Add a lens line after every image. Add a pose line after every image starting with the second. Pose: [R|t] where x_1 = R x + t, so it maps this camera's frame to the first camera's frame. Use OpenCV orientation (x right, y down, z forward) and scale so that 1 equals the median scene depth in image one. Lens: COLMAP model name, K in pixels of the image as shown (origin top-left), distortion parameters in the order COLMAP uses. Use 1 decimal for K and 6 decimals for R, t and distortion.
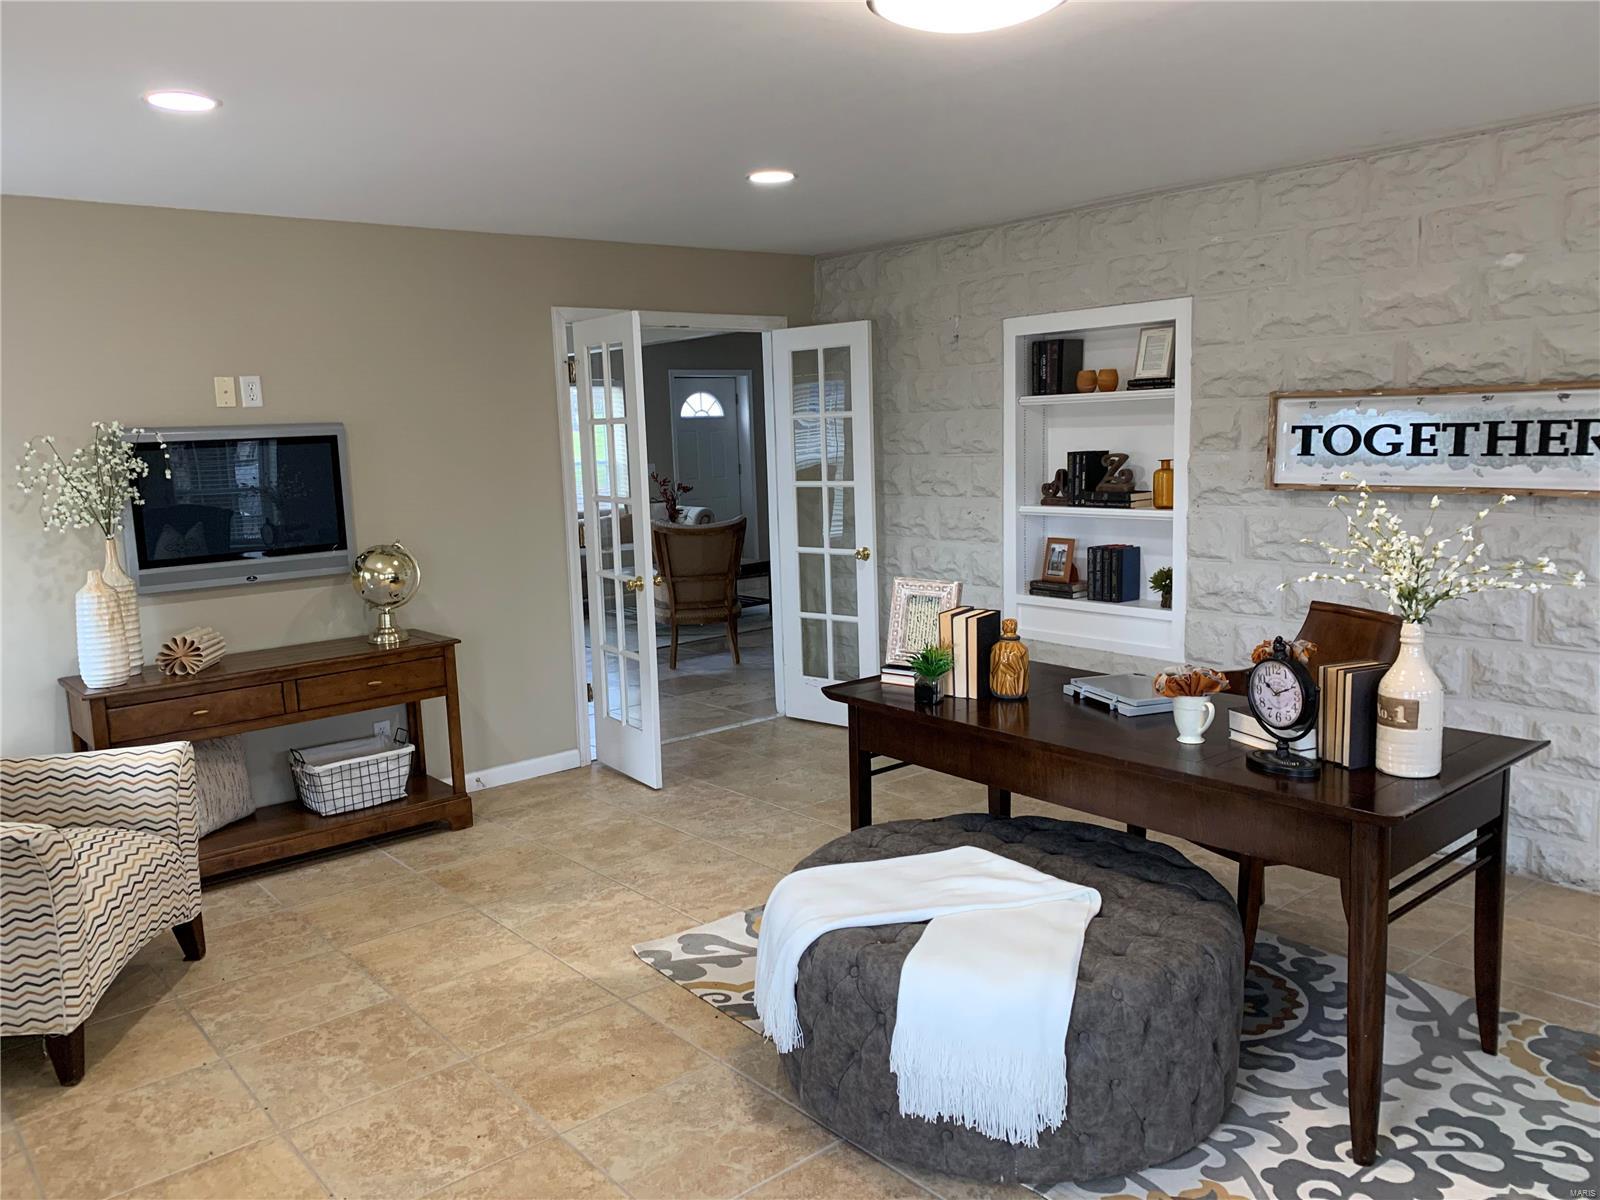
lens RADIAL K [[1236.5, 0, 749.7], [0, 1236.5, 596.8], [0, 0, 1]] dist [0.004939, 0.005732]
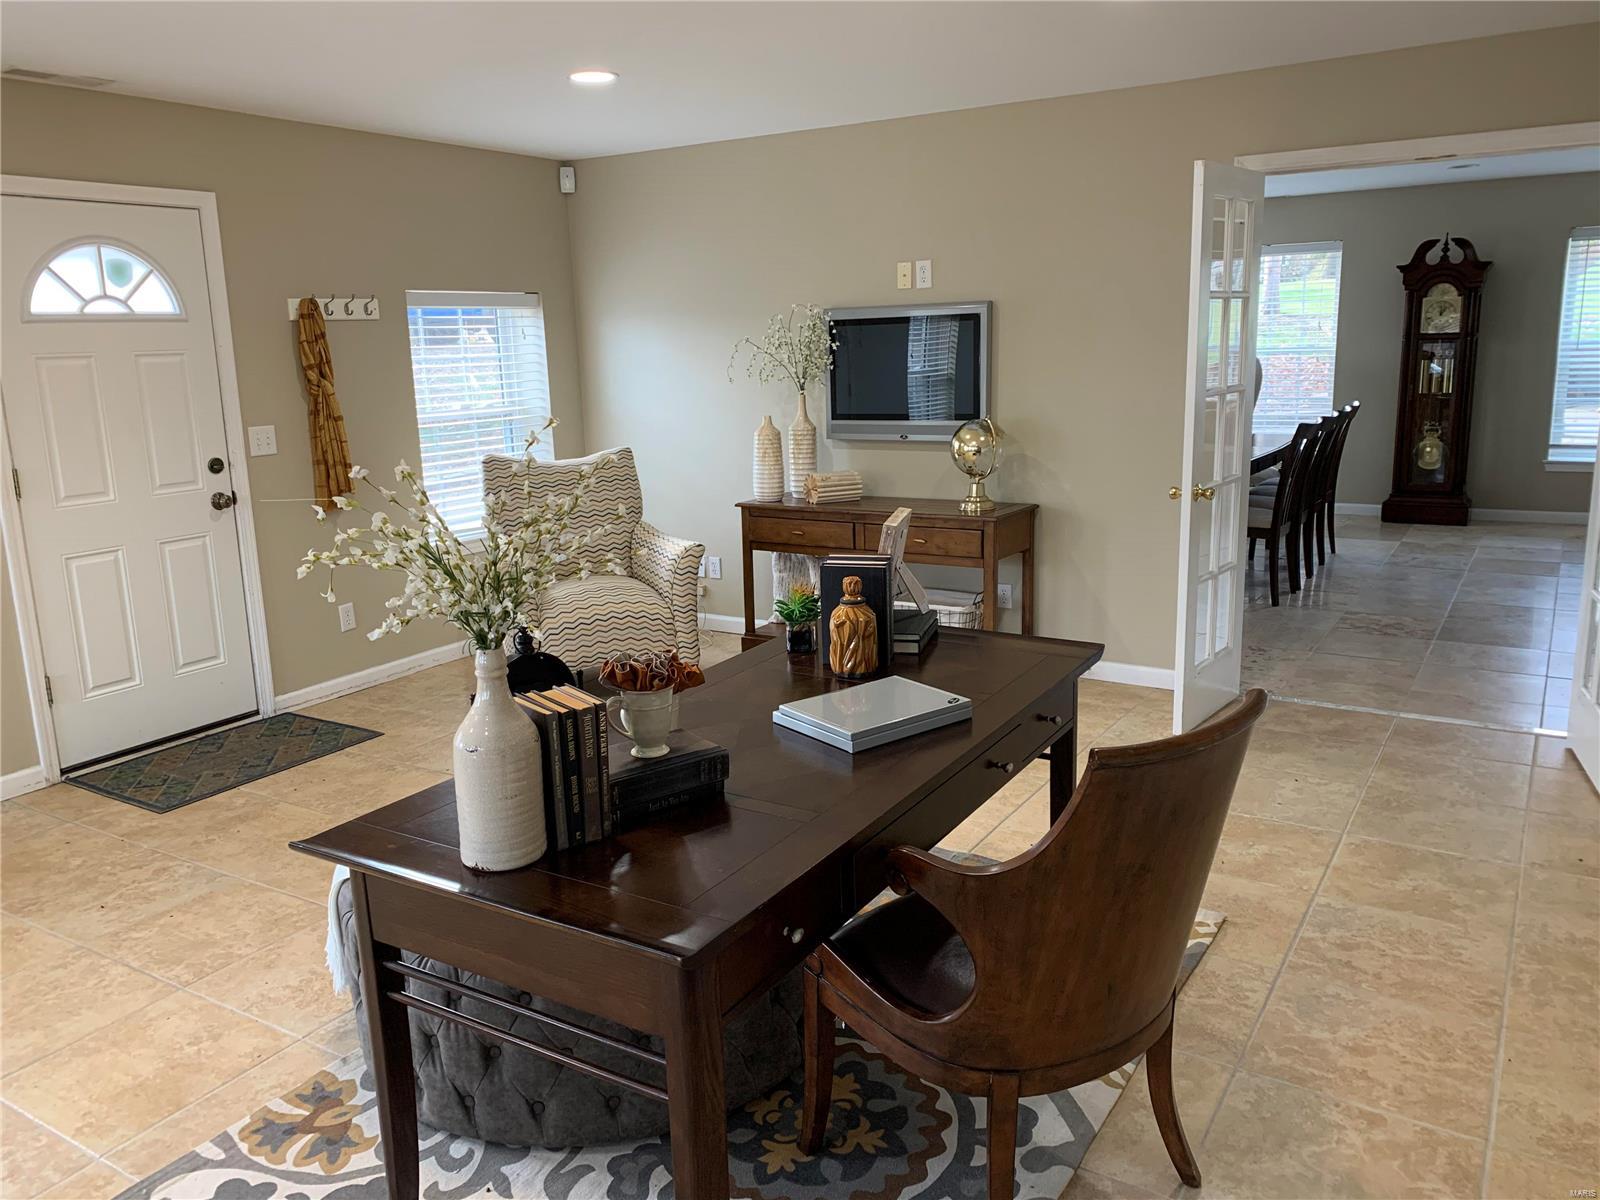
lens RADIAL K [[1236.5, 0, 796.1], [0, 1236.5, 595.0], [0, 0, 1]] dist [0.004939, 0.005732]
pose [[0.336683, 0.219782, -0.915609, 0.791004], [-0.106784, 0.975018, 0.194776, -0.101240], [0.935544, 0.032194, 0.351741, 0.578106]]
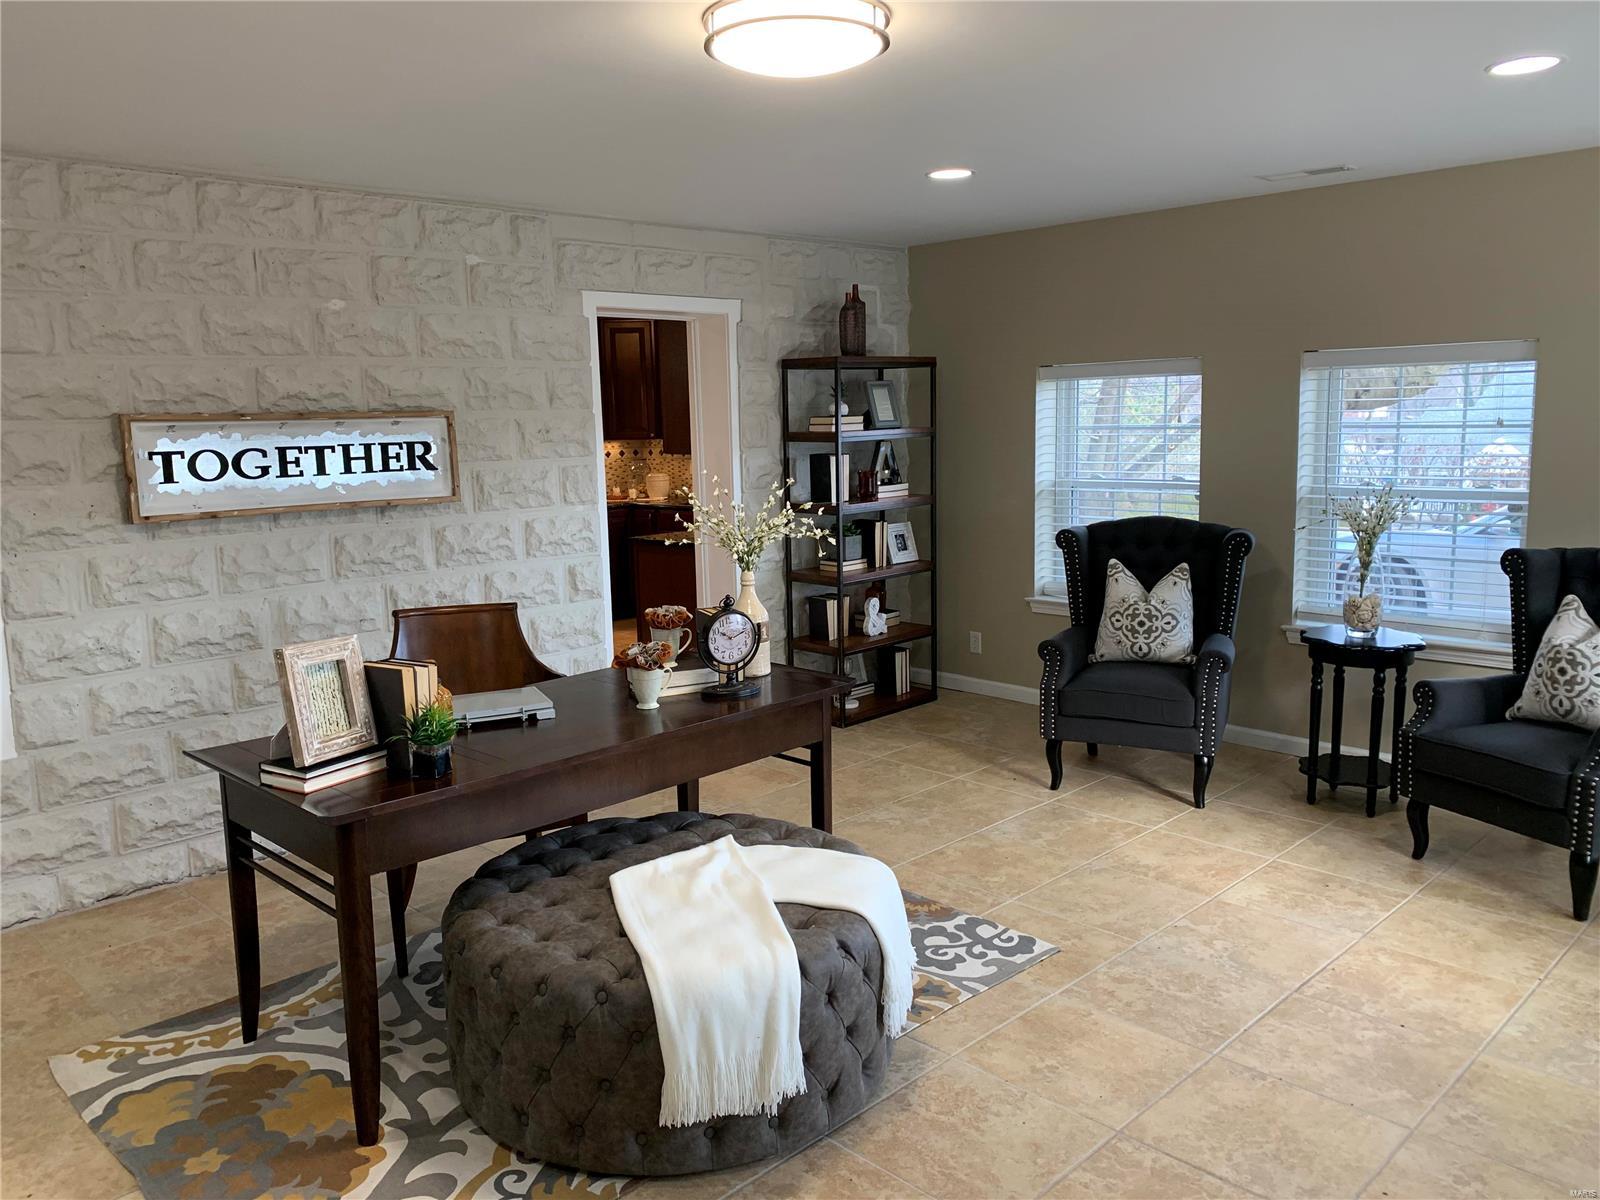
lens RADIAL K [[1236.5, 0, 805.6], [0, 1236.5, 604.0], [0, 0, 1]] dist [0.004939, 0.005732]
pose [[-0.118749, -0.121239, 0.985495, -0.561913], [0.165240, 0.976264, 0.140014, -0.082074], [-0.979078, 0.179469, -0.095897, 0.678582]]
